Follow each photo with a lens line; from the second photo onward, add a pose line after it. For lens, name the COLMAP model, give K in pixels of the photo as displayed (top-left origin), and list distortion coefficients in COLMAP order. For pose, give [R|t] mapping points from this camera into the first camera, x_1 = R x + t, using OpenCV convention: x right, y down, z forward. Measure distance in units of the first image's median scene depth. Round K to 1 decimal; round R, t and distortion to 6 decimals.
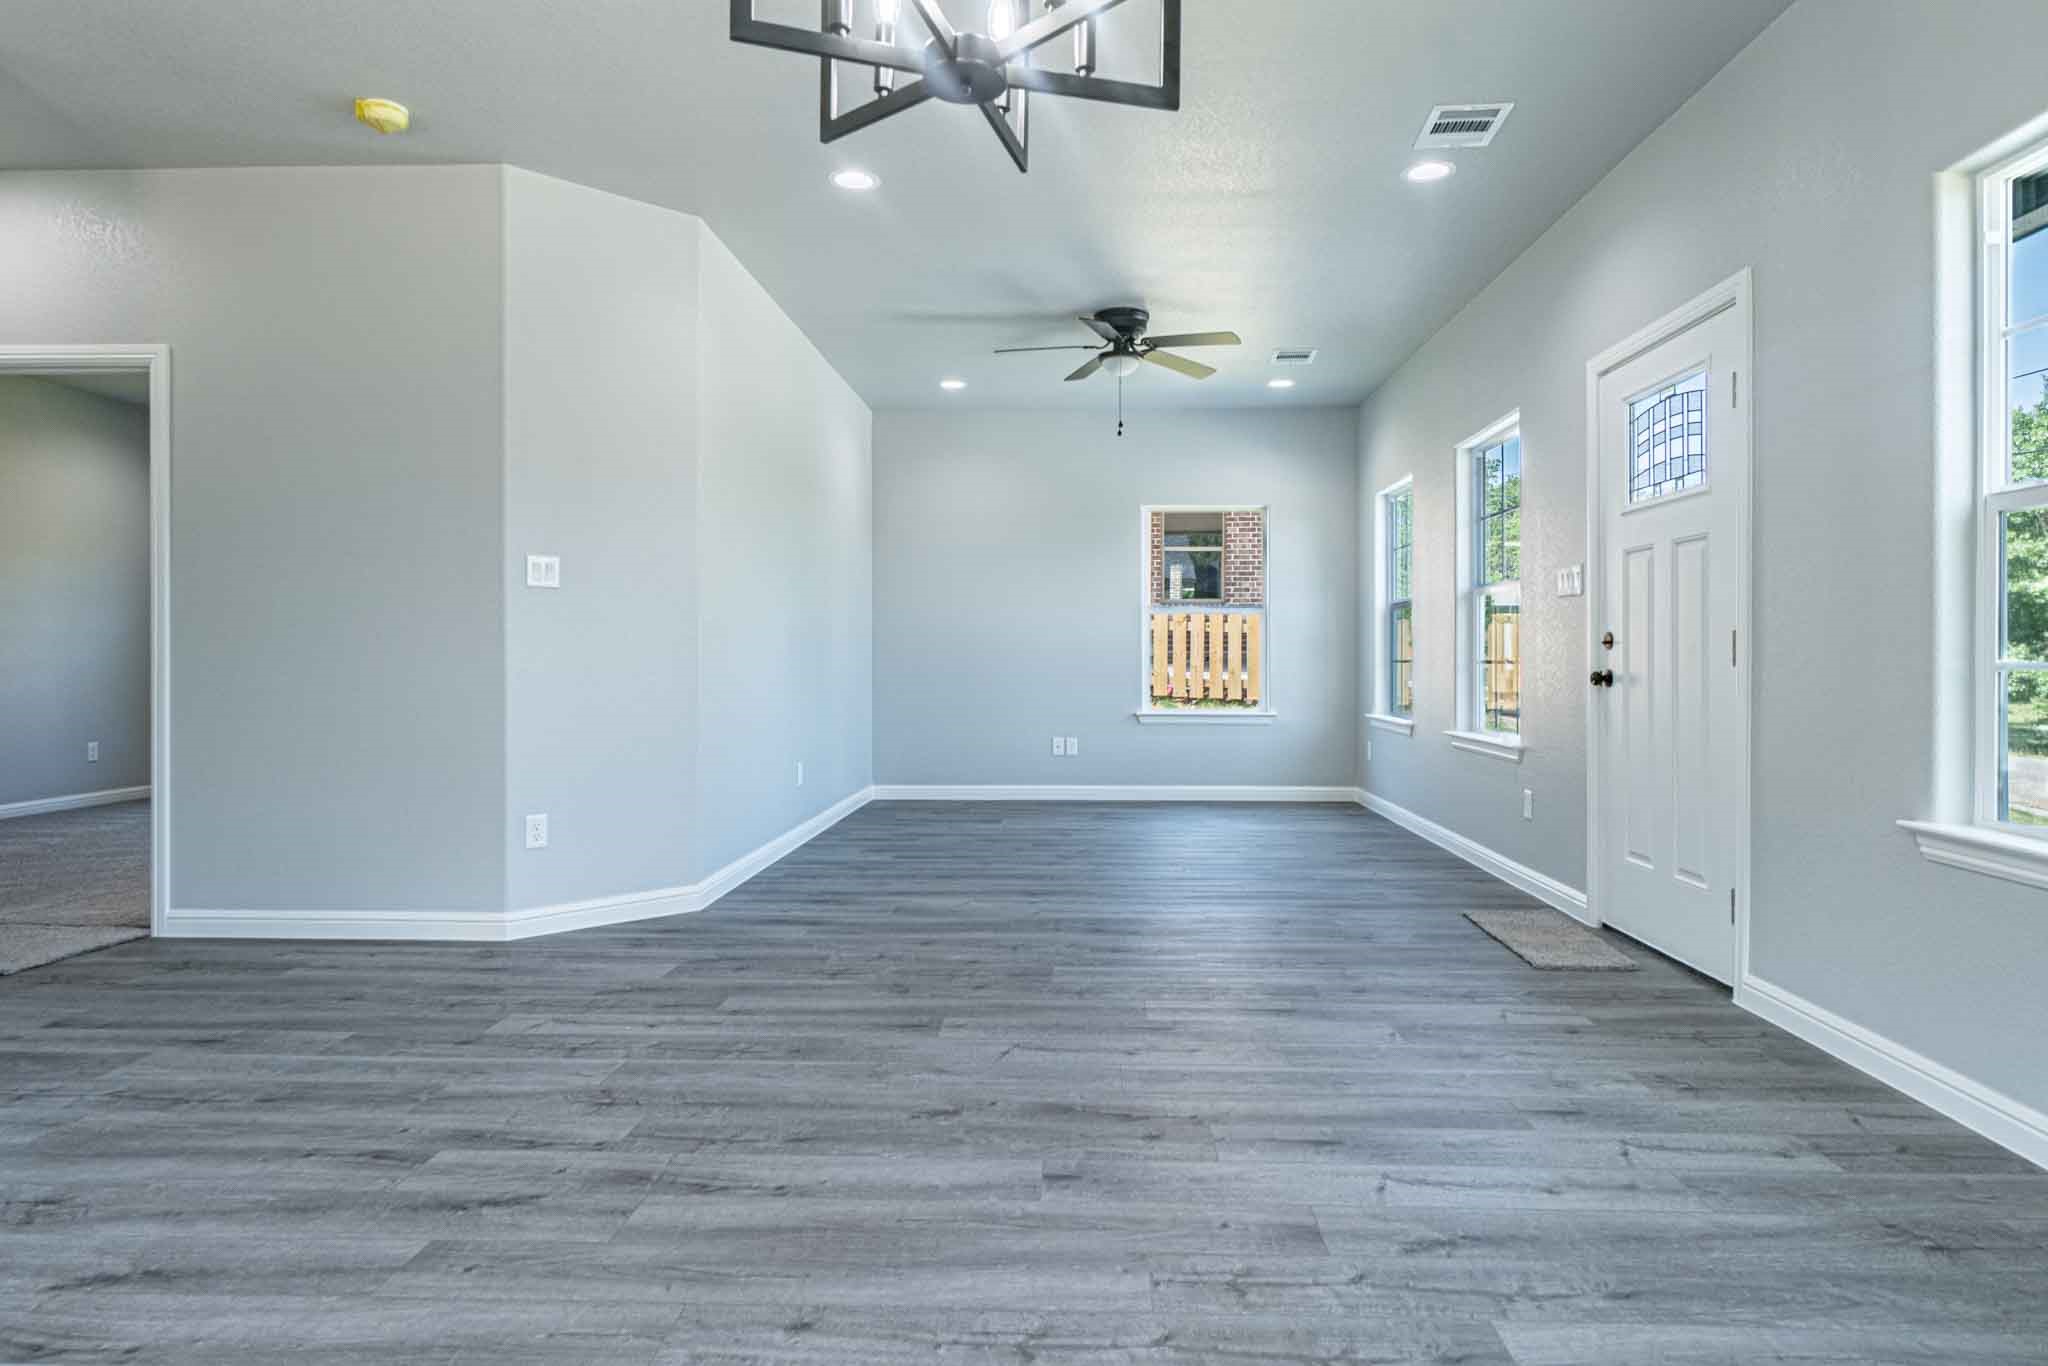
lens RADIAL K [[1165.6, 0, 1041.4], [0, 1165.6, 652.8], [0, 0, 1]] dist [-0.001558, 0.000771]
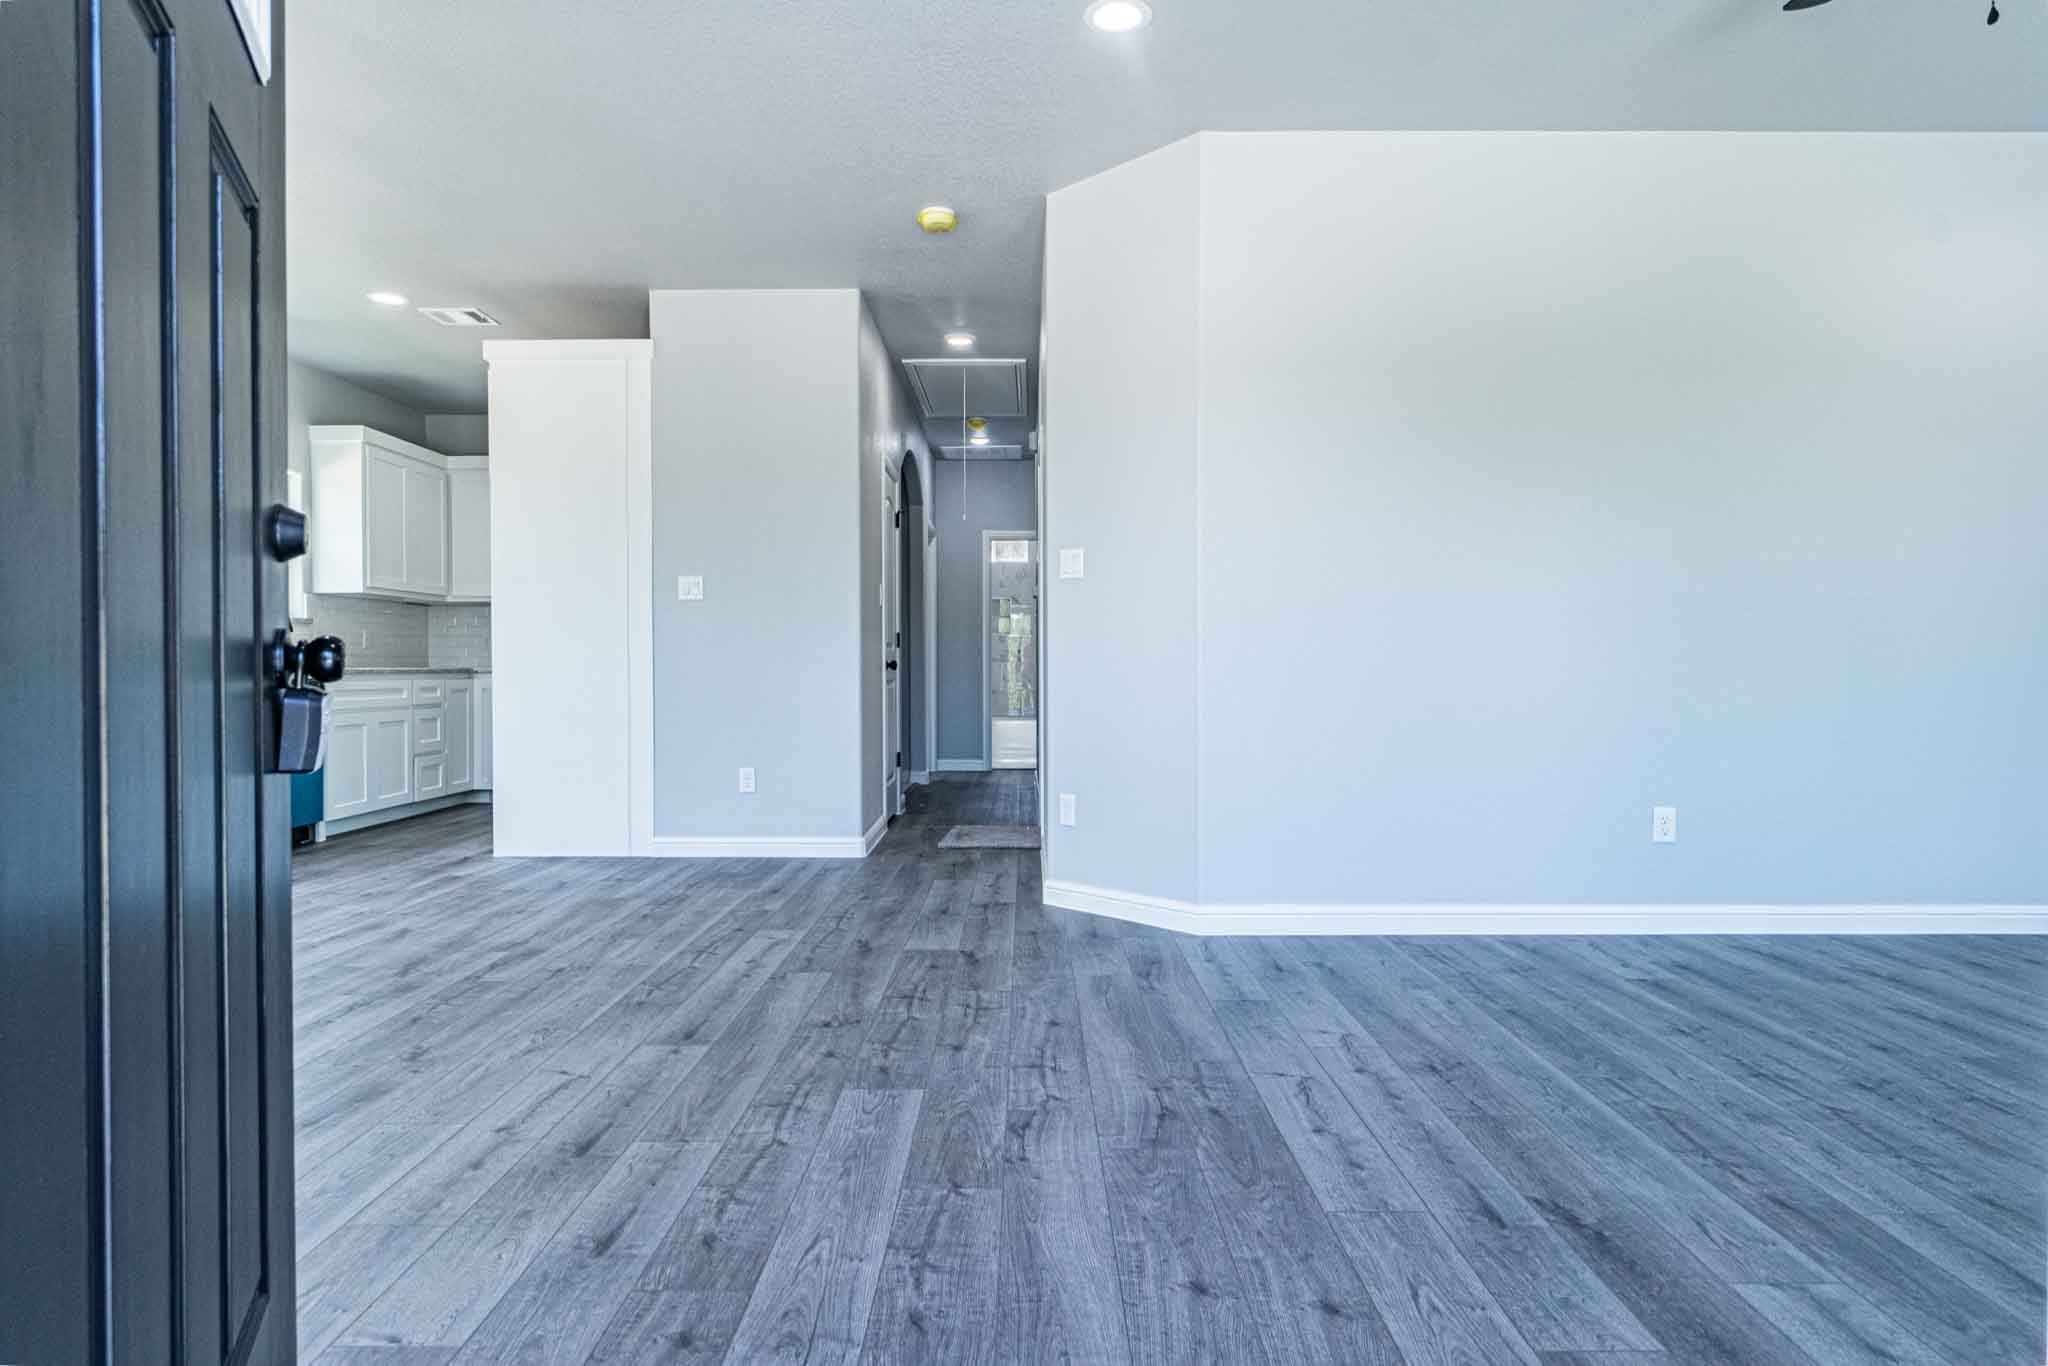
lens RADIAL K [[1133.4, 0, 1025.4], [0, 1133.4, 671.8], [0, 0, 1]] dist [-0.000172, -0.000657]
pose [[0.040030, 0.004698, -0.999187, 0.915785], [0.004904, 0.999976, 0.004898, 0.033324], [0.999186, -0.005096, 0.040006, 1.413088]]
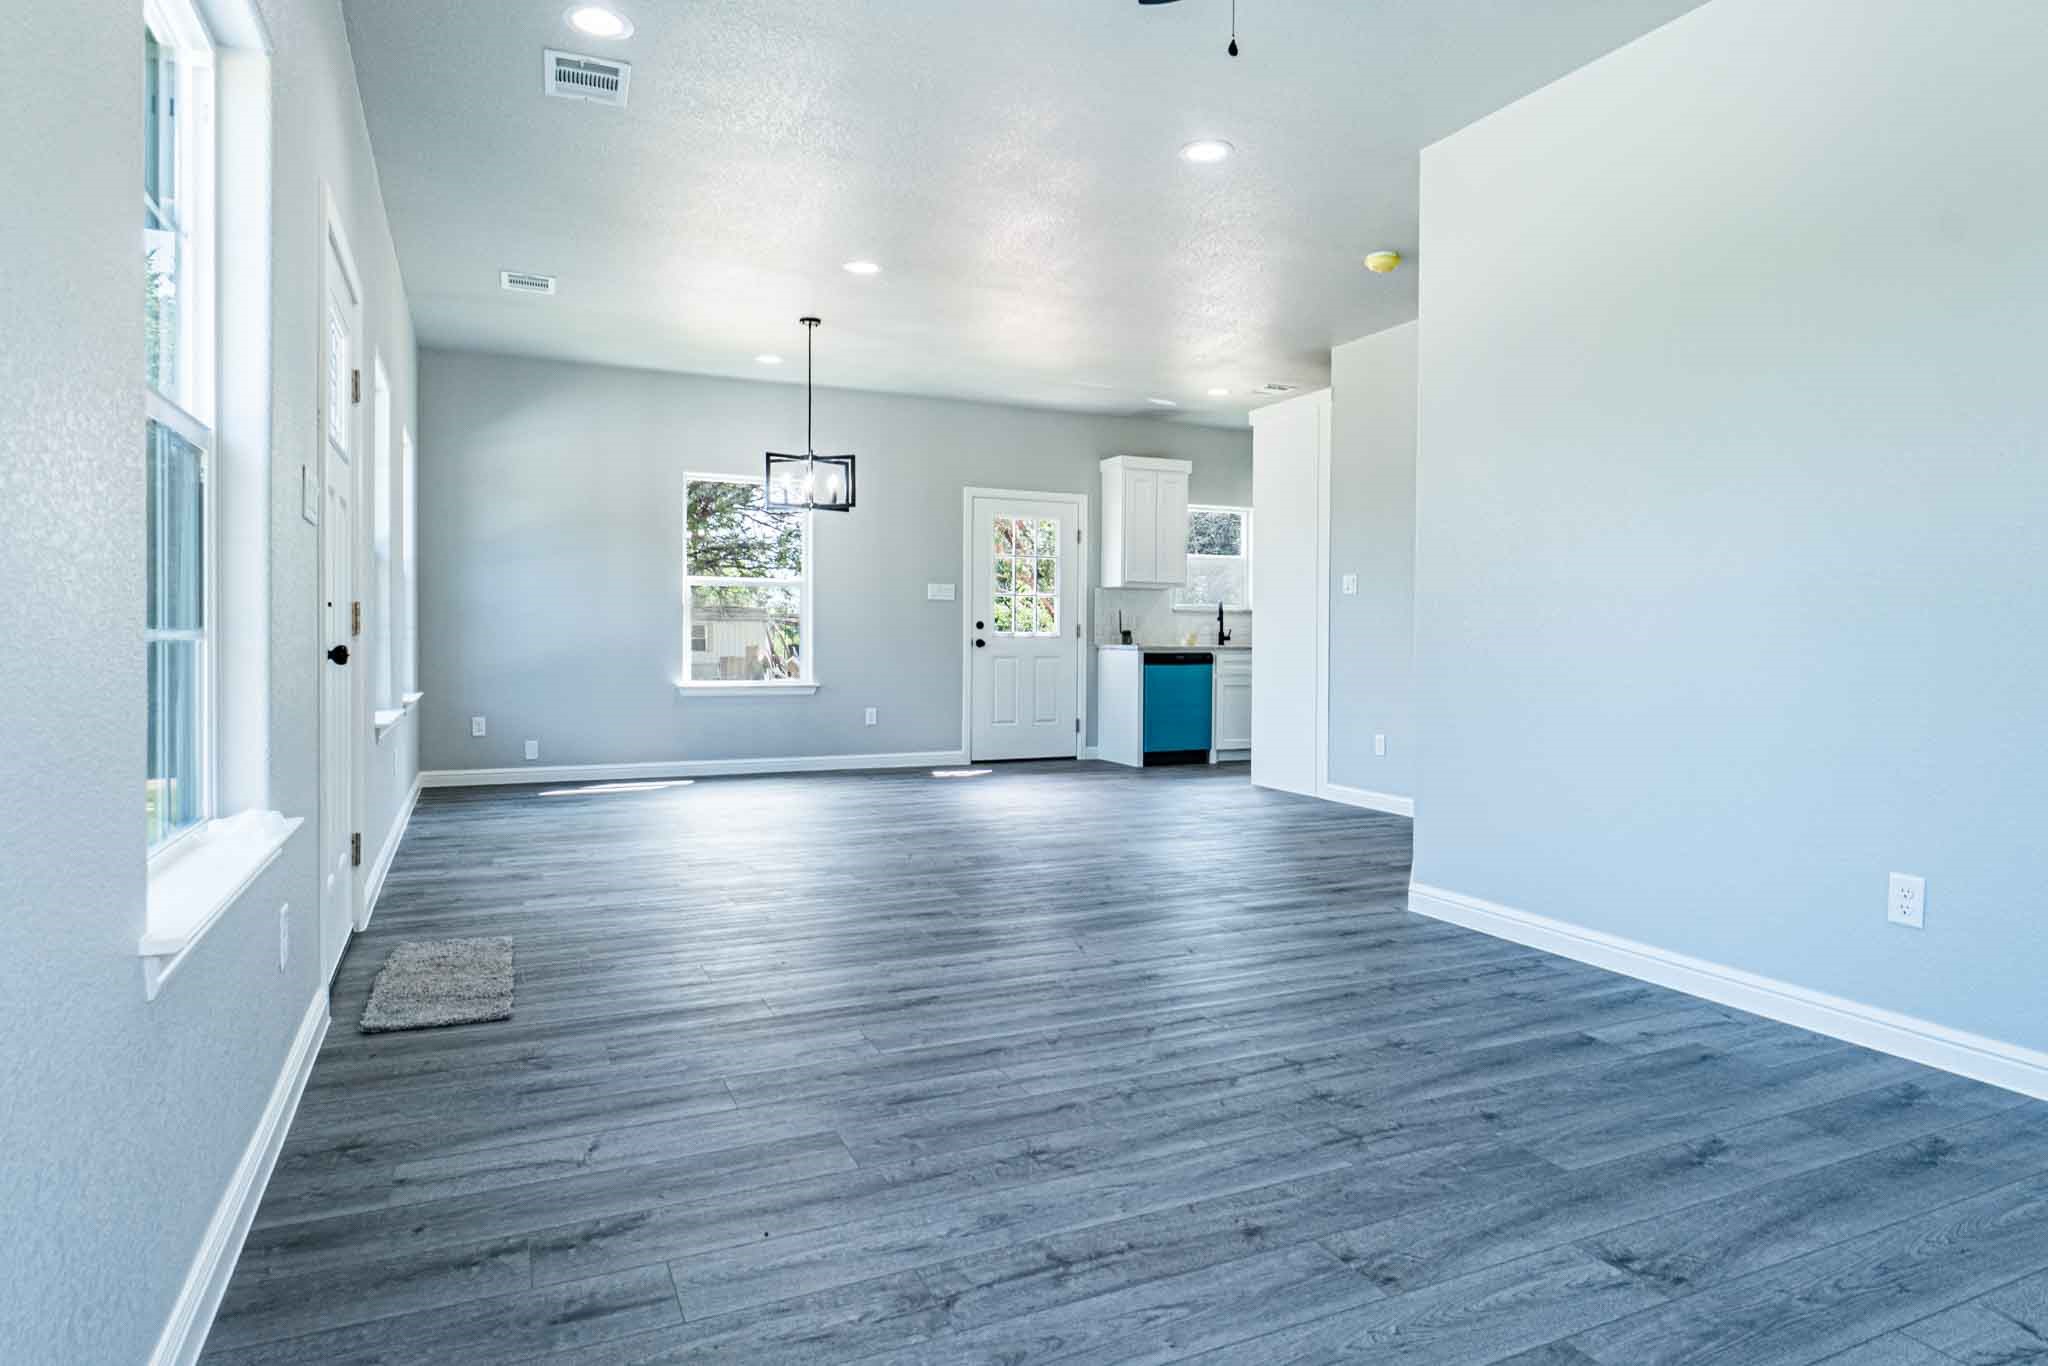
lens RADIAL K [[1157.0, 0, 1026.9], [0, 1157.0, 640.9], [0, 0, 1]] dist [-0.002872, -0.000521]
pose [[-0.888896, -0.006120, -0.458068, 0.661315], [-0.007186, 0.999974, 0.000584, 0.016777], [0.458053, 0.003811, -0.888917, 2.824597]]
